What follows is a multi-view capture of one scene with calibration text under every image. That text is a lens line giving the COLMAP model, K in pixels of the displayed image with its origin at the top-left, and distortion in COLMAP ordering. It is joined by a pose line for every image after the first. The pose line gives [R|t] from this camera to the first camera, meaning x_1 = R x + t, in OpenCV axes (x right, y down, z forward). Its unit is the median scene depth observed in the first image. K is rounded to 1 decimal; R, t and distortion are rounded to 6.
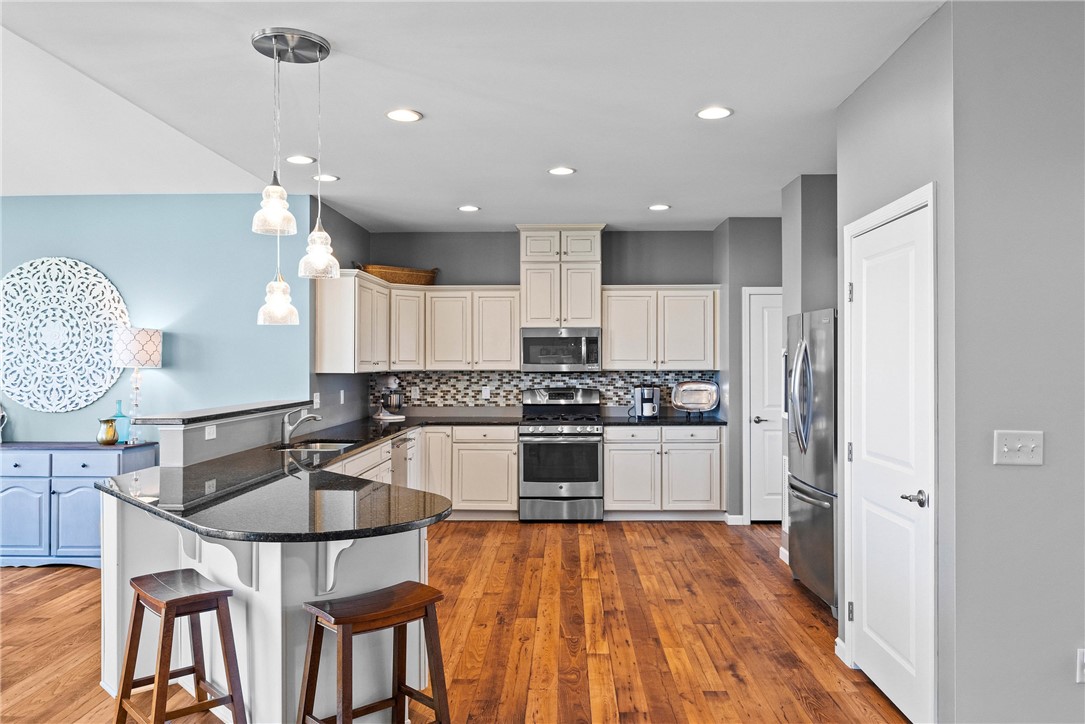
lens RADIAL K [[802.7, 0, 549.4], [0, 802.7, 356.3], [0, 0, 1]] dist [-0.010532, 0.010747]
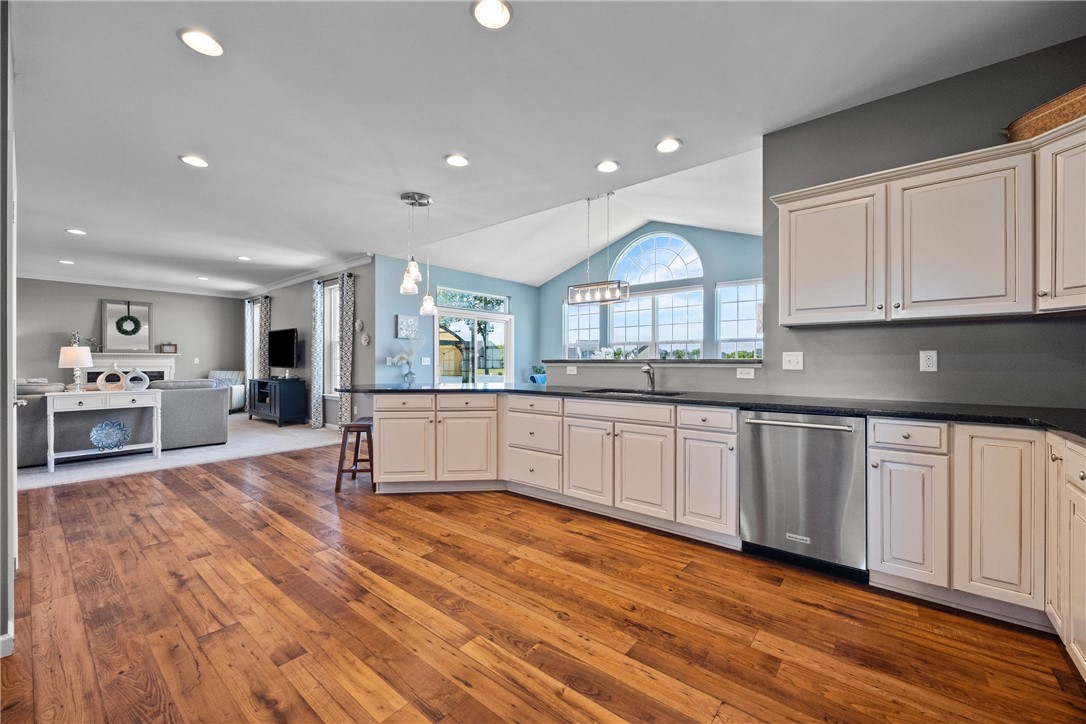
lens RADIAL K [[424.5, 0, 543.3], [0, 424.5, 361.2], [0, 0, 1]] dist [-0.002179, 0.000207]
pose [[-0.616659, 0.001327, -0.787229, 0.235930], [0.007214, 0.999966, -0.003966, 0.056855], [0.787198, -0.008124, -0.616647, 1.088224]]
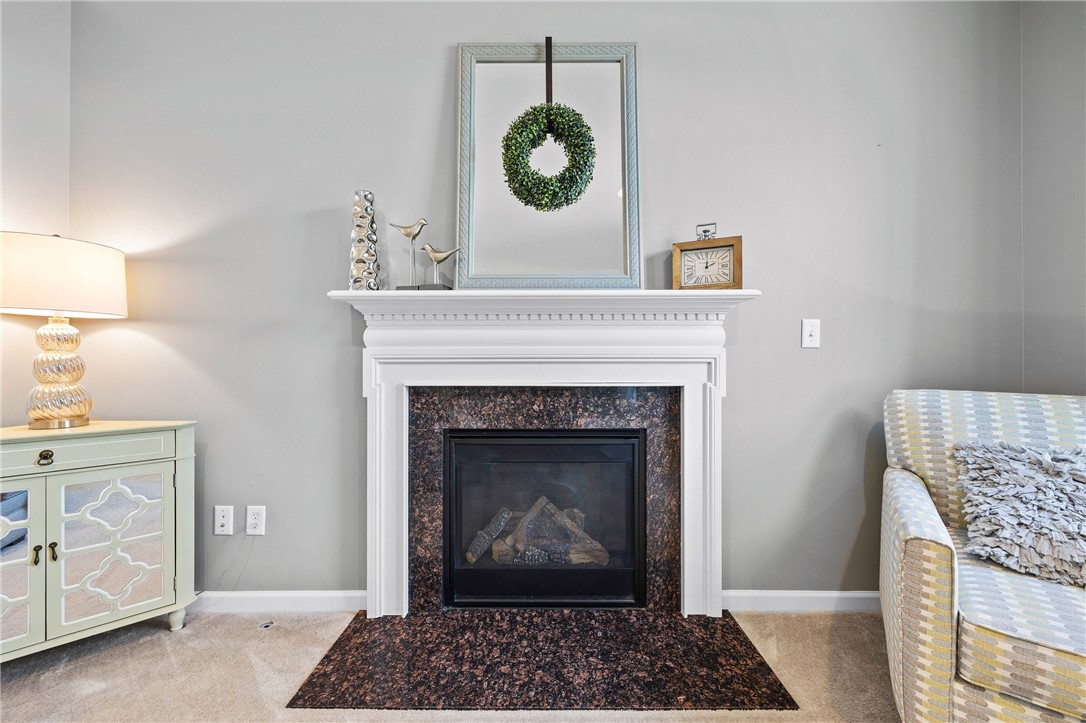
lens RADIAL K [[424.5, 0, 540.4], [0, 424.5, 360.2], [0, 0, 1]] dist [-0.002179, 0.000207]
pose [[-0.999802, 0.005202, -0.019231, -0.009907], [0.005438, 0.999910, -0.012228, 0.061248], [0.019166, -0.012330, -0.999740, -0.571986]]
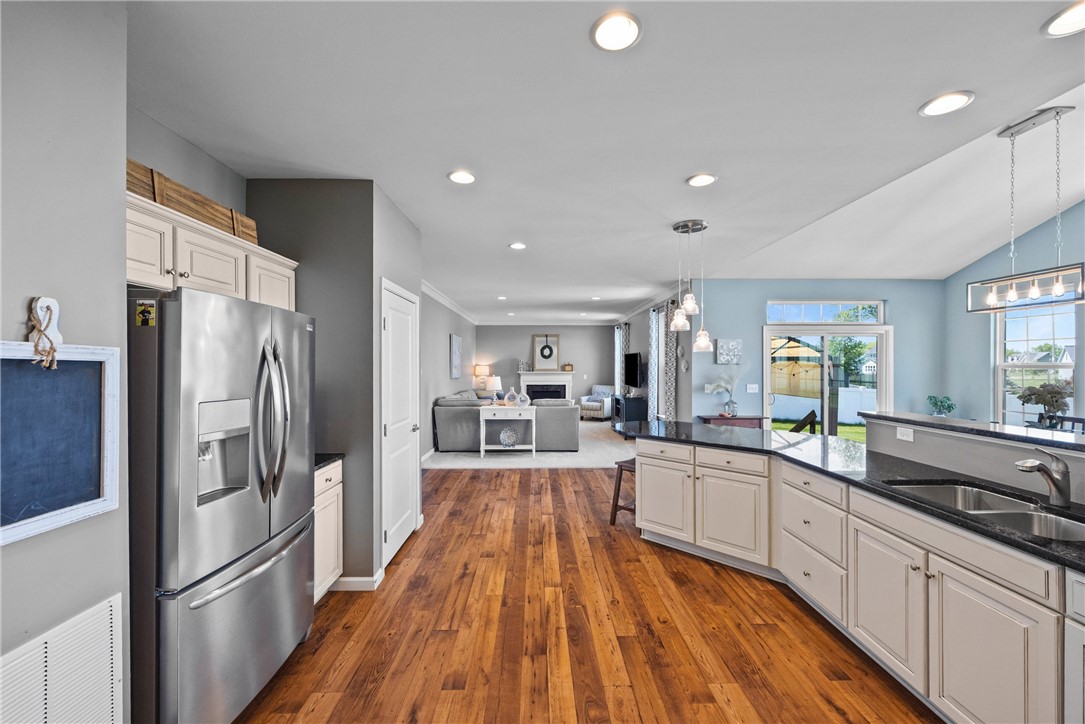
lens RADIAL K [[424.1, 0, 550.5], [0, 424.1, 365.4], [0, 0, 1]] dist [-0.002179, 0.000207]
pose [[-0.998546, 0.001818, -0.053876, 0.067165], [0.002322, 0.999954, -0.009296, 0.003538], [0.053857, -0.009408, -0.998504, 1.119627]]
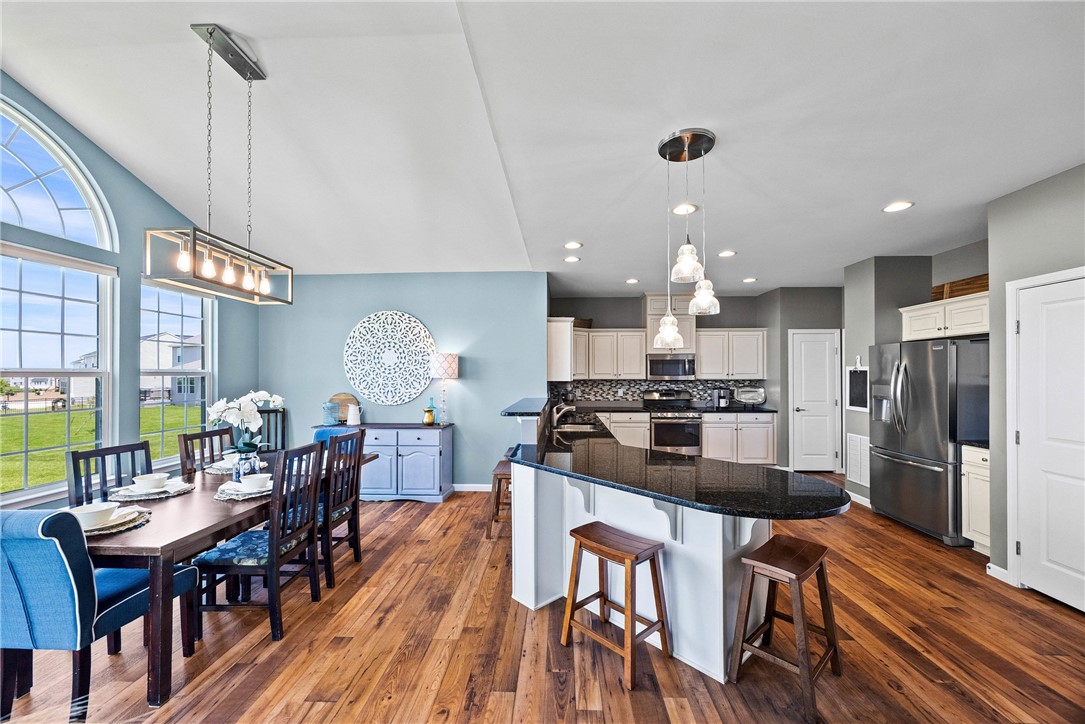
lens RADIAL K [[424.1, 0, 543.5], [0, 424.1, 371.0], [0, 0, 1]] dist [-0.002179, 0.000207]
pose [[0.999854, 0.000059, -0.017073, -0.288461], [-0.000058, 1.000000, 0.000064, -0.000081], [0.017073, -0.000063, 0.999854, 0.137702]]
